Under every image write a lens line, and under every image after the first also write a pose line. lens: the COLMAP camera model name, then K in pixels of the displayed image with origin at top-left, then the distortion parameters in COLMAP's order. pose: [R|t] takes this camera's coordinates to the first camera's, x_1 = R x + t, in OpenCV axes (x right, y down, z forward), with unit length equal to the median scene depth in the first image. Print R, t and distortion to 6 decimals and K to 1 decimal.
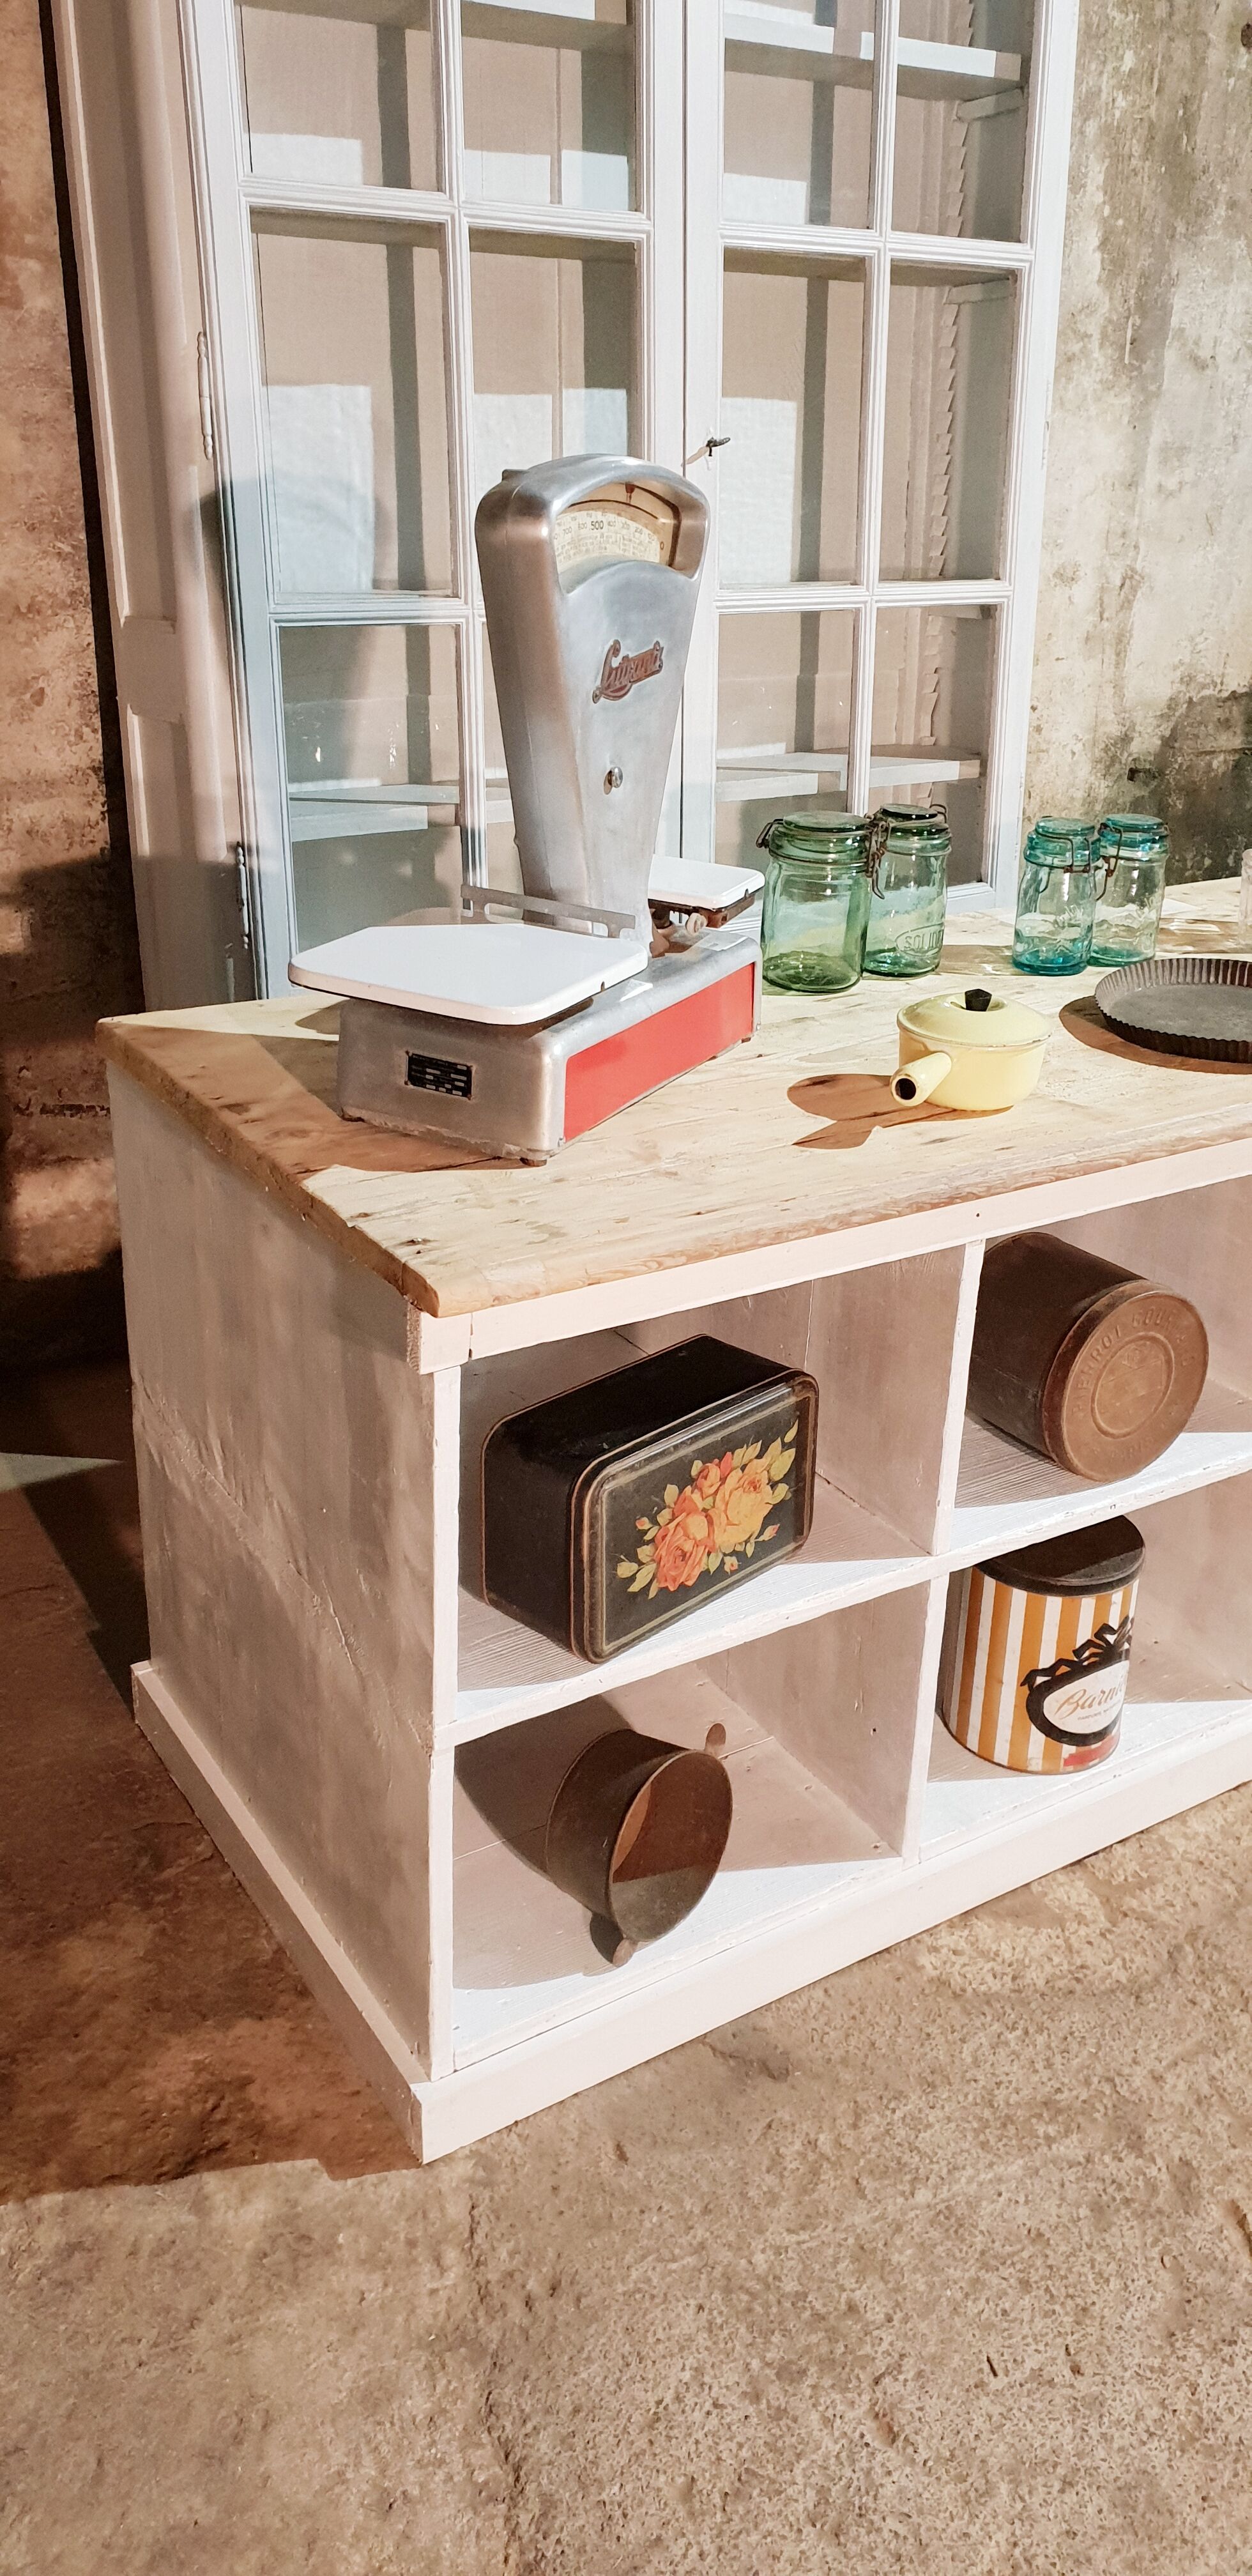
lens RADIAL K [[2024.5, 0, 644.5], [0, 2024.5, 1288.0], [0, 0, 1]] dist [0.014677, 0.004980]
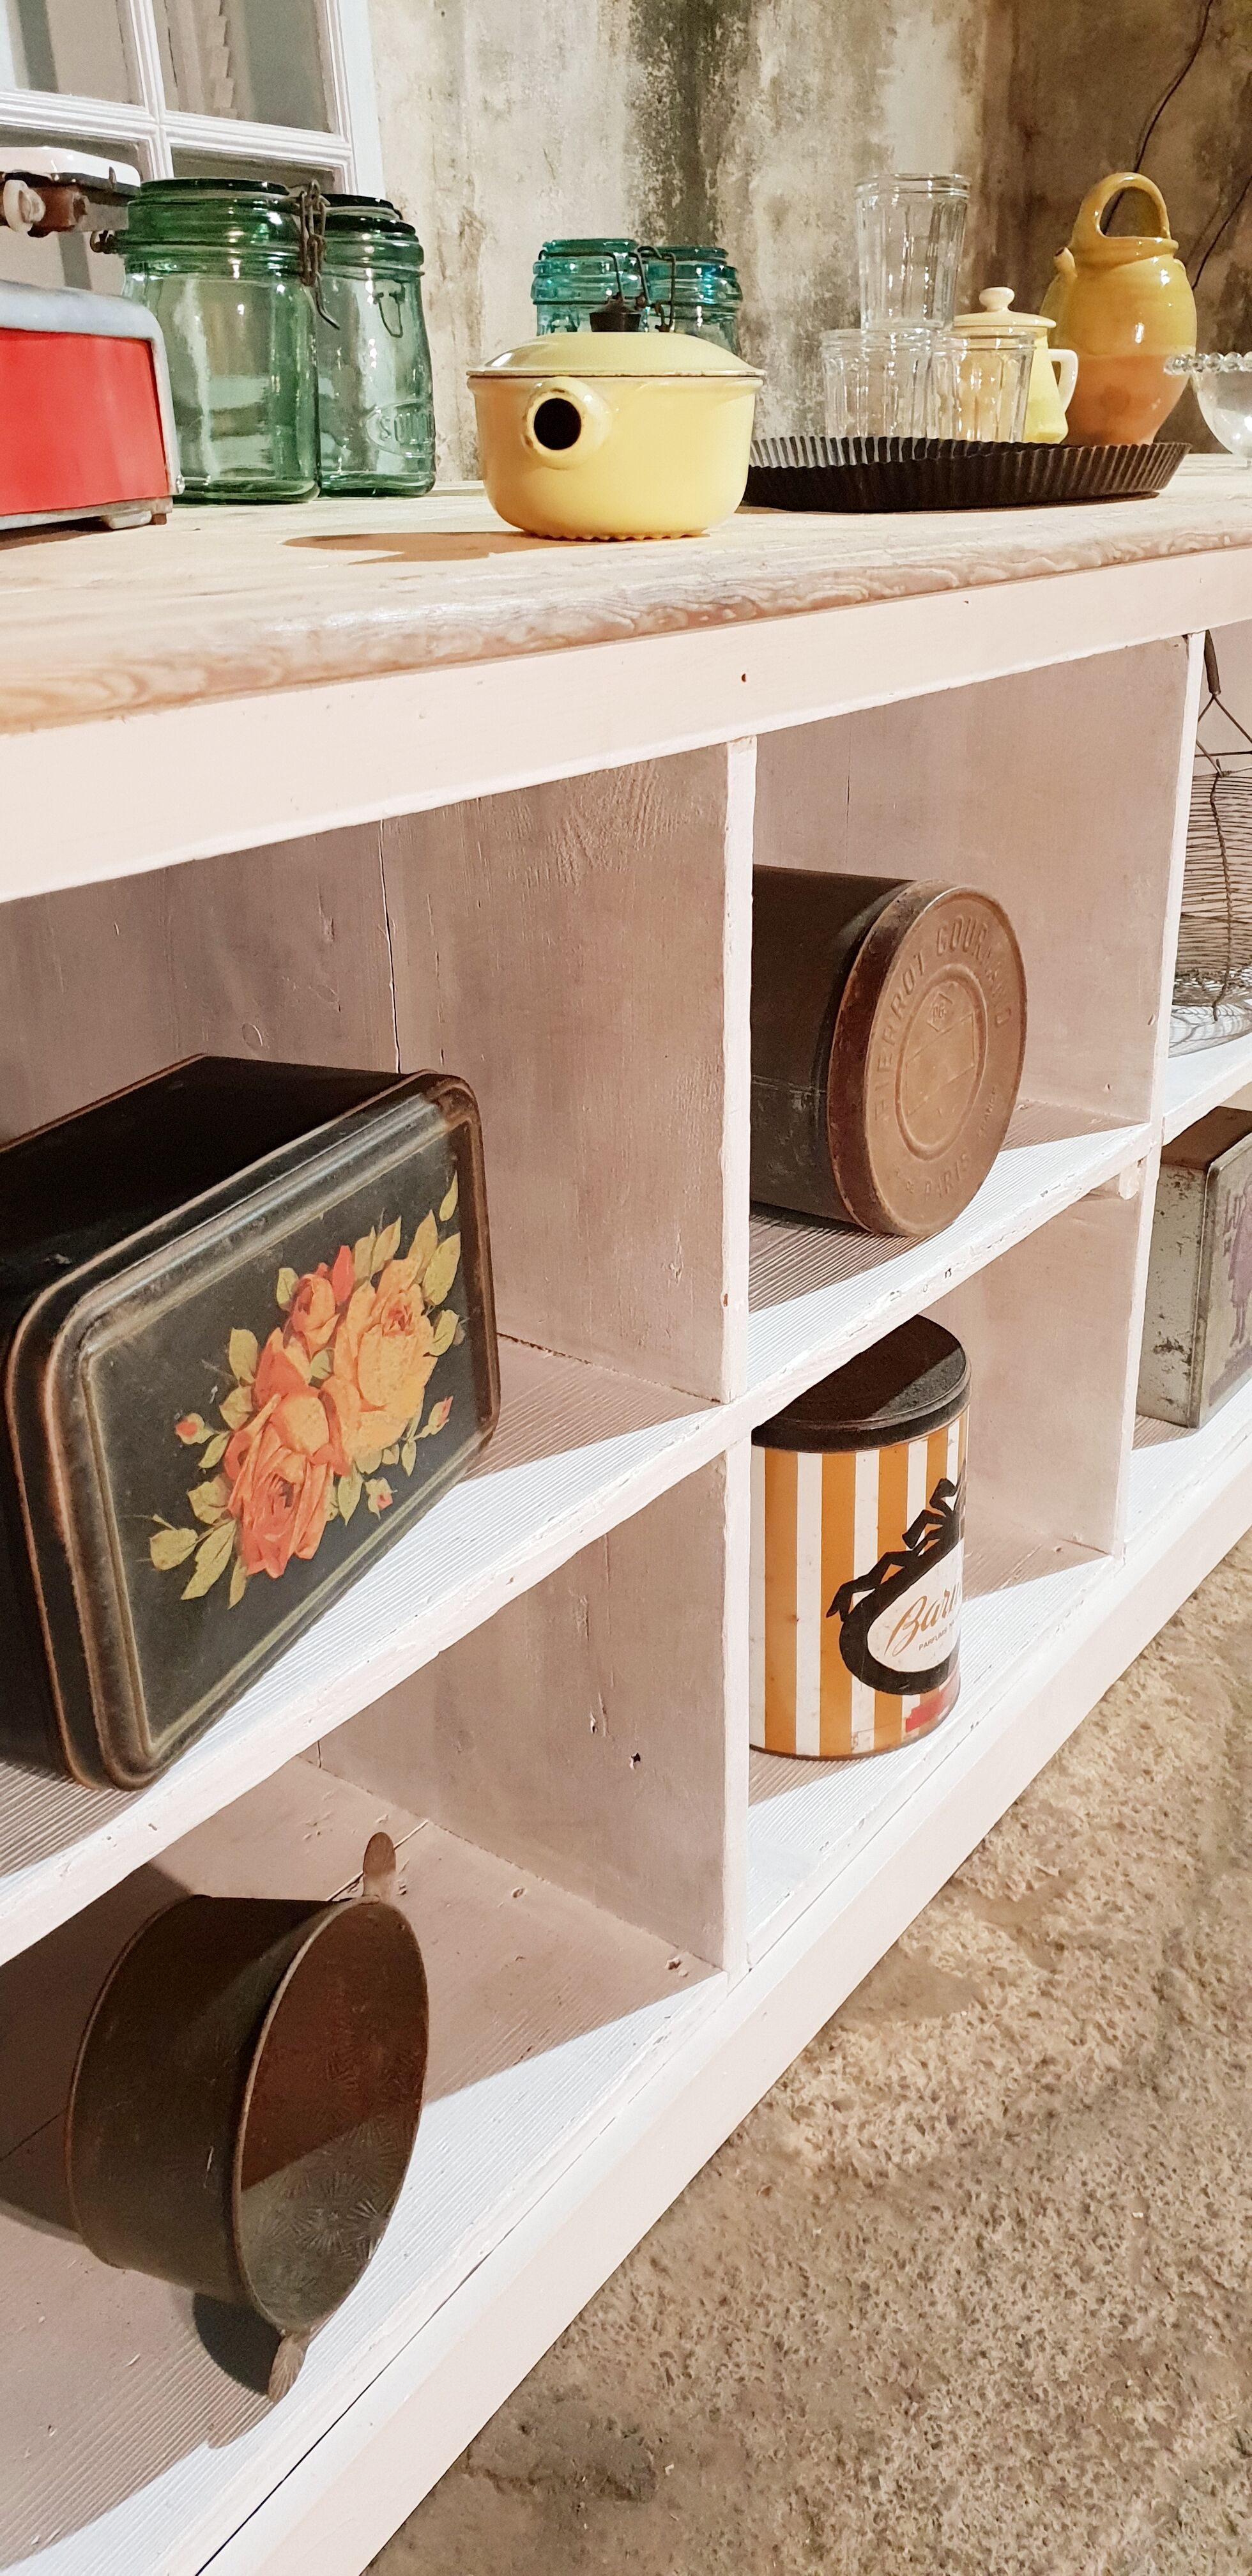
lens RADIAL K [[2024.5, 0, 647.2], [0, 2024.5, 1249.4], [0, 0, 1]] dist [0.014677, 0.004980]
pose [[0.930119, -0.181225, 0.319431, -0.032499], [0.187916, 0.982134, 0.010027, 0.075199], [-0.315541, 0.050700, 0.947557, 0.453336]]
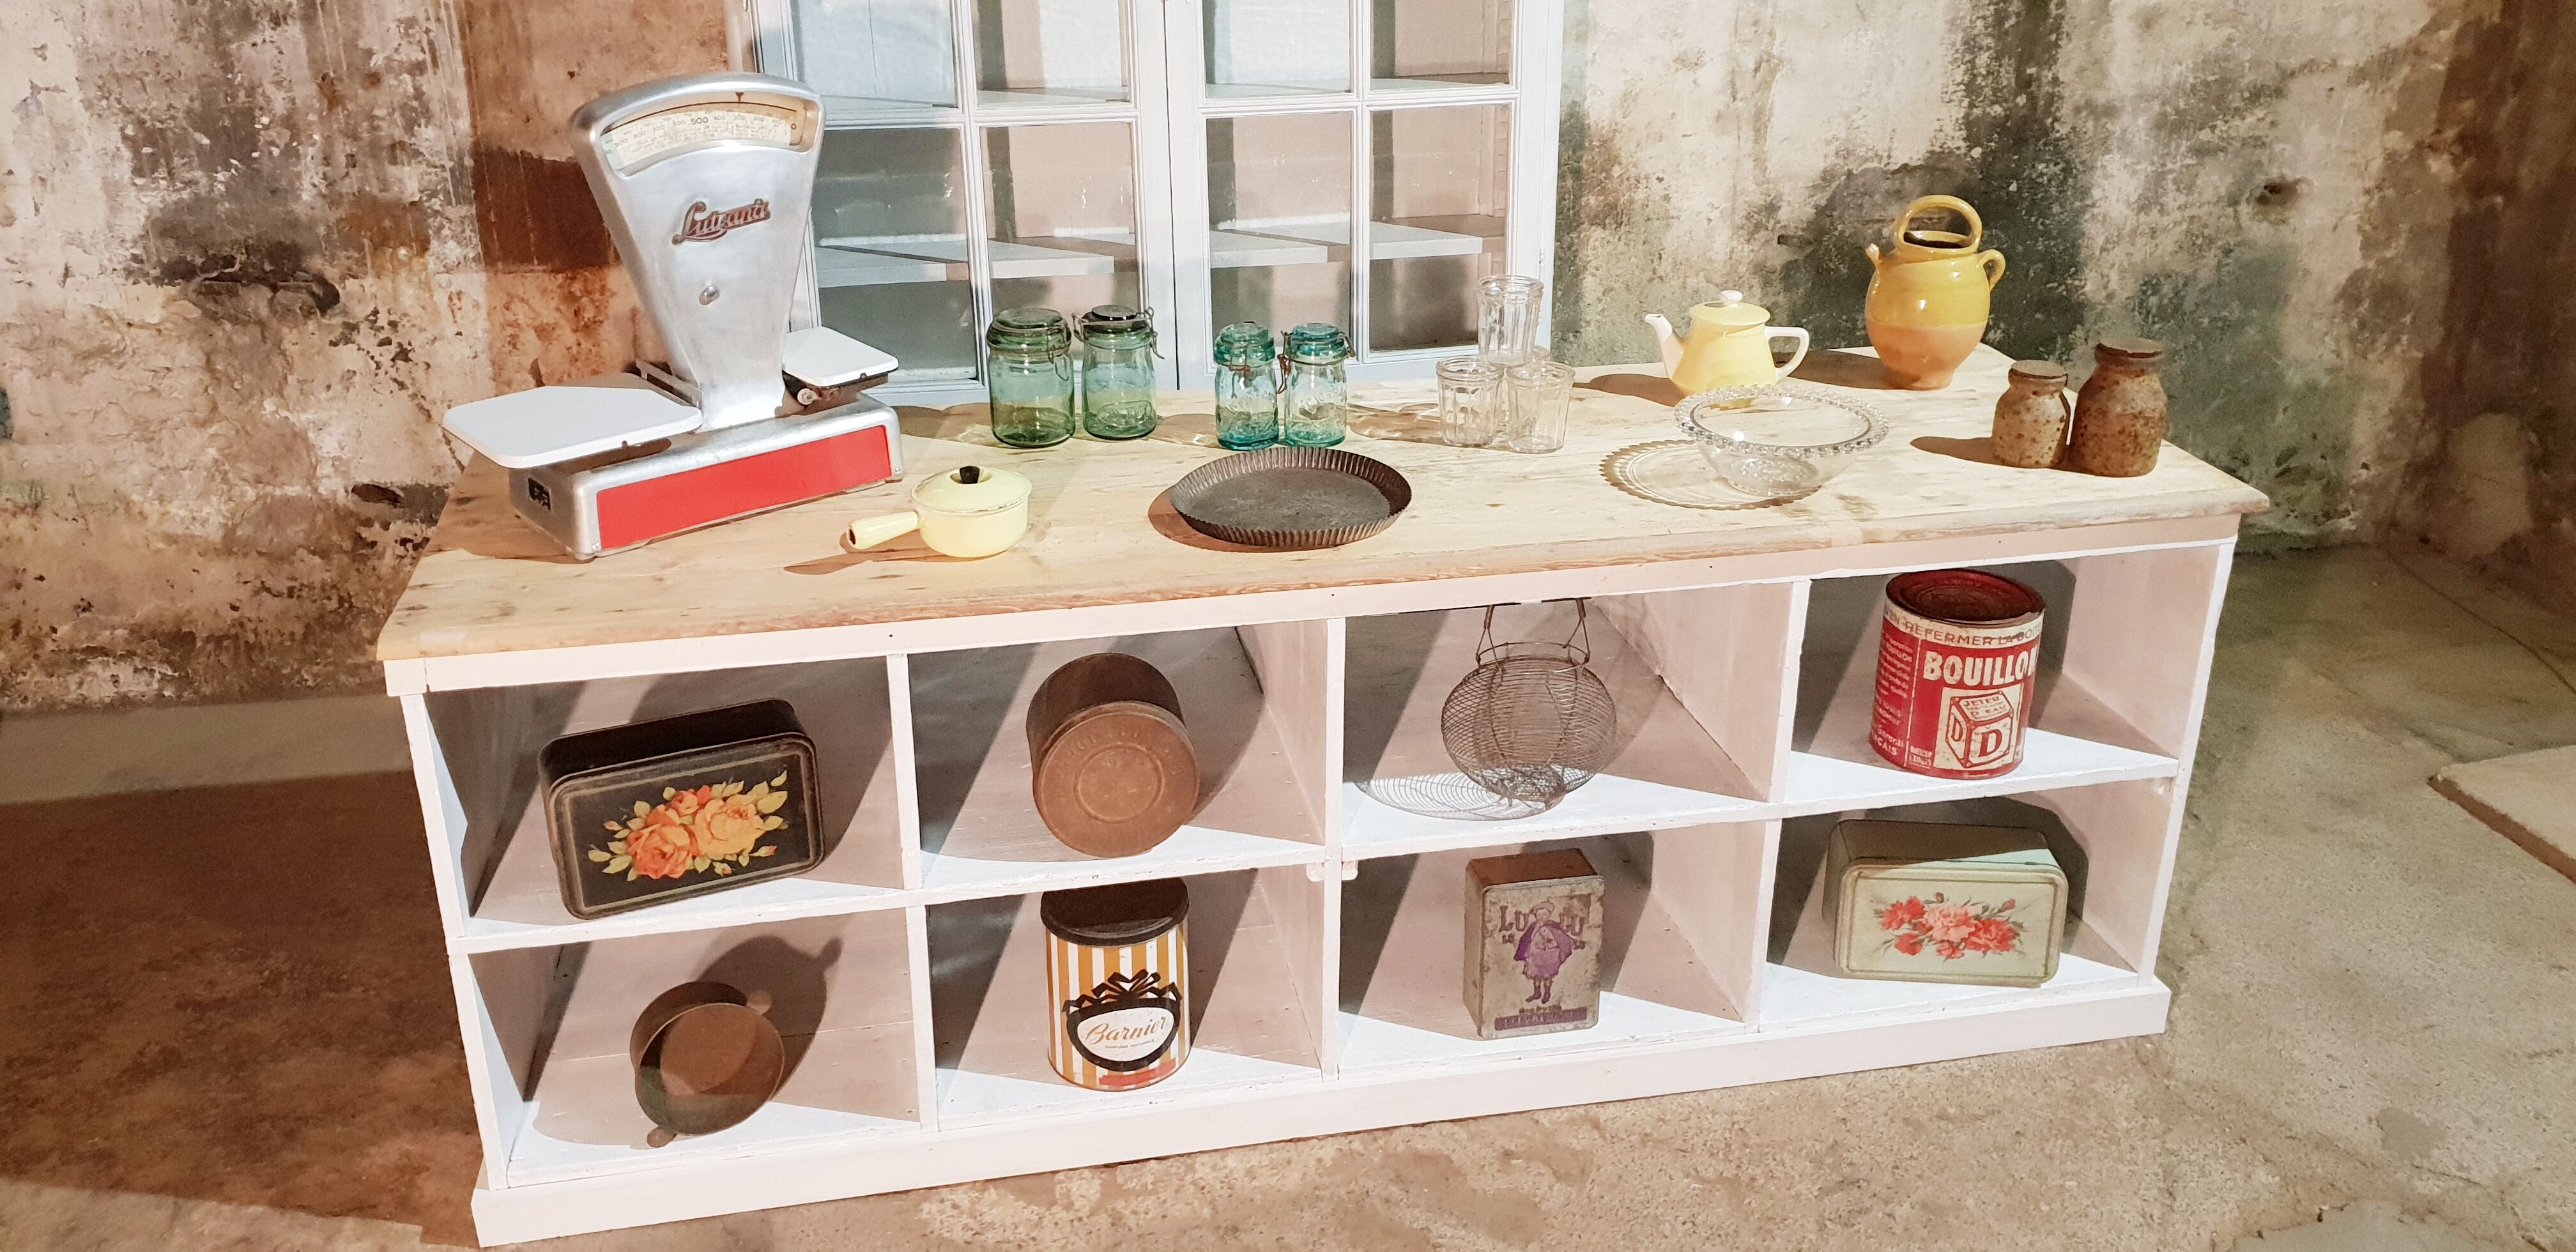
lens RADIAL K [[2024.5, 0, 1299.1], [0, 2024.5, 561.7], [0, 0, 1]] dist [0.014677, 0.004980]
pose [[0.928241, 0.108623, -0.355767, 0.739529], [-0.118882, 0.992883, -0.007030, -0.089442], [0.352472, 0.048820, 0.934548, -0.132349]]
